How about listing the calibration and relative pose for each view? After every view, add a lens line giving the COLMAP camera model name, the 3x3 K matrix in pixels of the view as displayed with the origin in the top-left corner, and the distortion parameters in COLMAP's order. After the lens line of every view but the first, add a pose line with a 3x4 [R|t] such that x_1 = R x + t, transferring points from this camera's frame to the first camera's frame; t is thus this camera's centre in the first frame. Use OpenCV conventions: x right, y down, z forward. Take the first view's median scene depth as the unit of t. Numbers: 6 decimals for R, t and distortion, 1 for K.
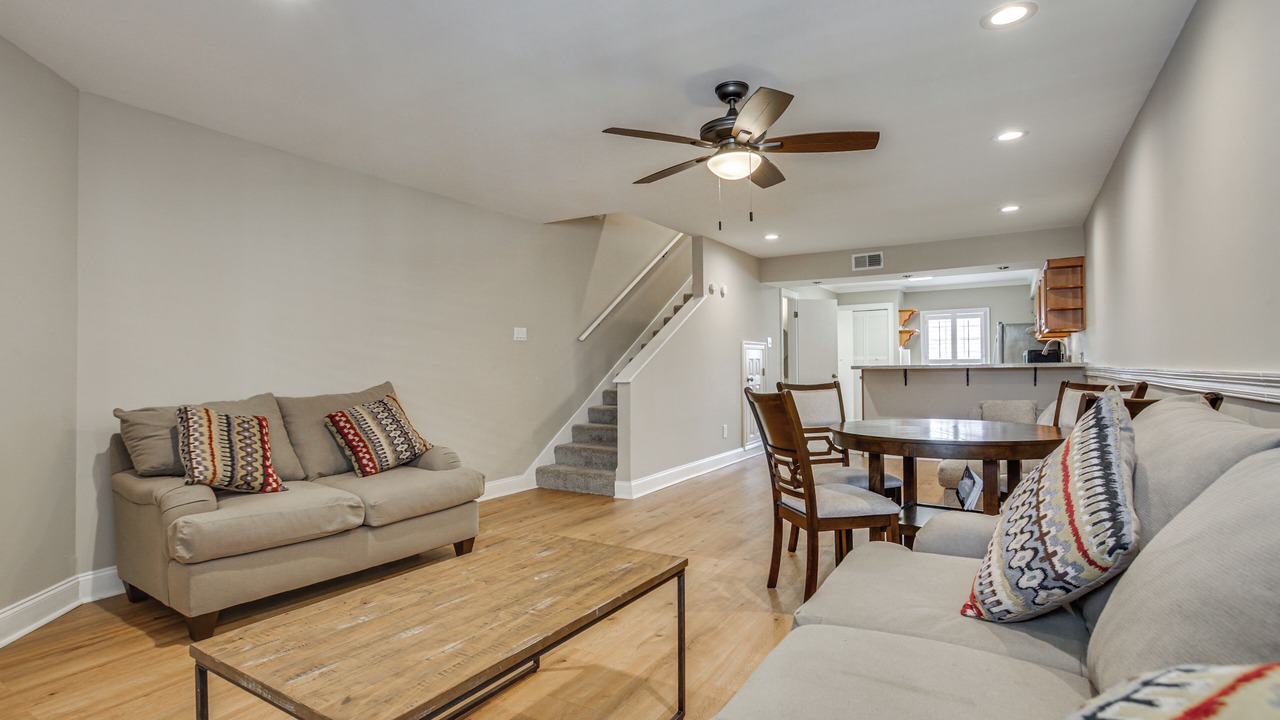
lens RADIAL K [[637.8, 0, 640.0], [0, 637.8, 360.0], [0, 0, 1]] dist [0.002454, 0.000495]
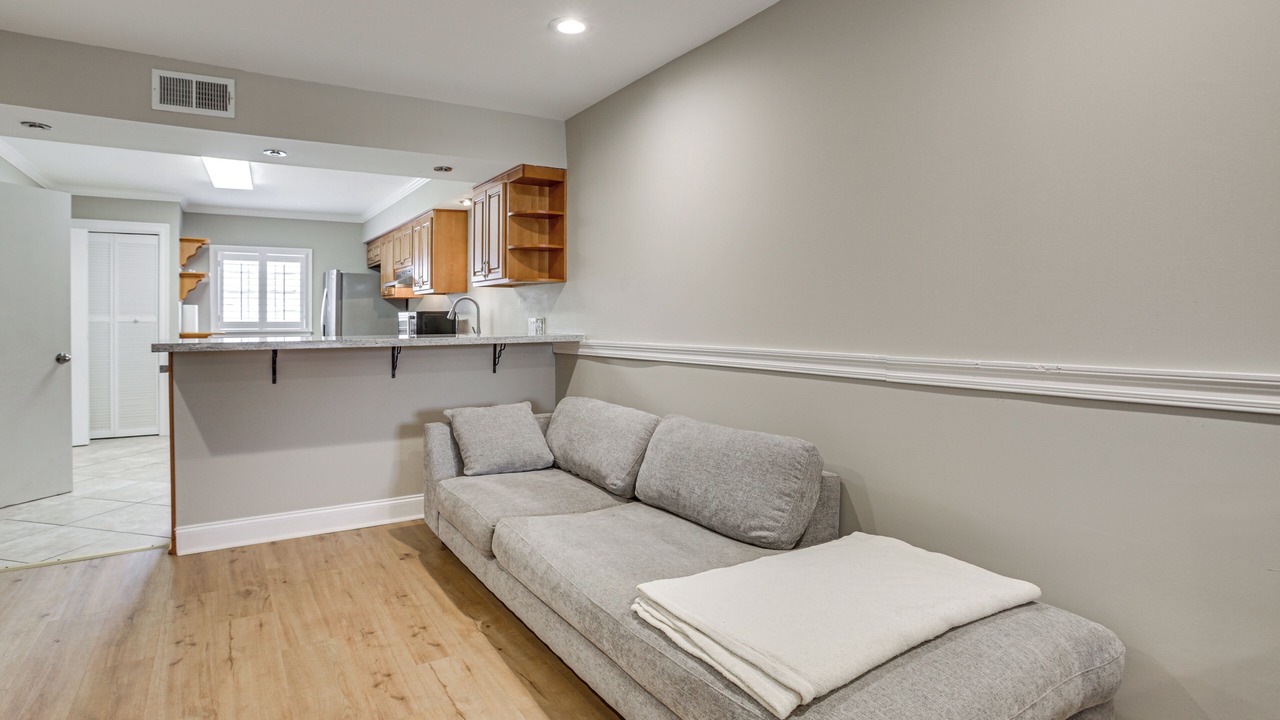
lens RADIAL K [[724.1, 0, 638.8], [0, 724.1, 324.9], [0, 0, 1]] dist [-0.000950, -0.000137]
pose [[0.526924, 0.005338, 0.849896, 0.061266], [-0.012072, 0.999926, 0.001204, -0.003981], [-0.849827, -0.010894, 0.526950, 0.286836]]
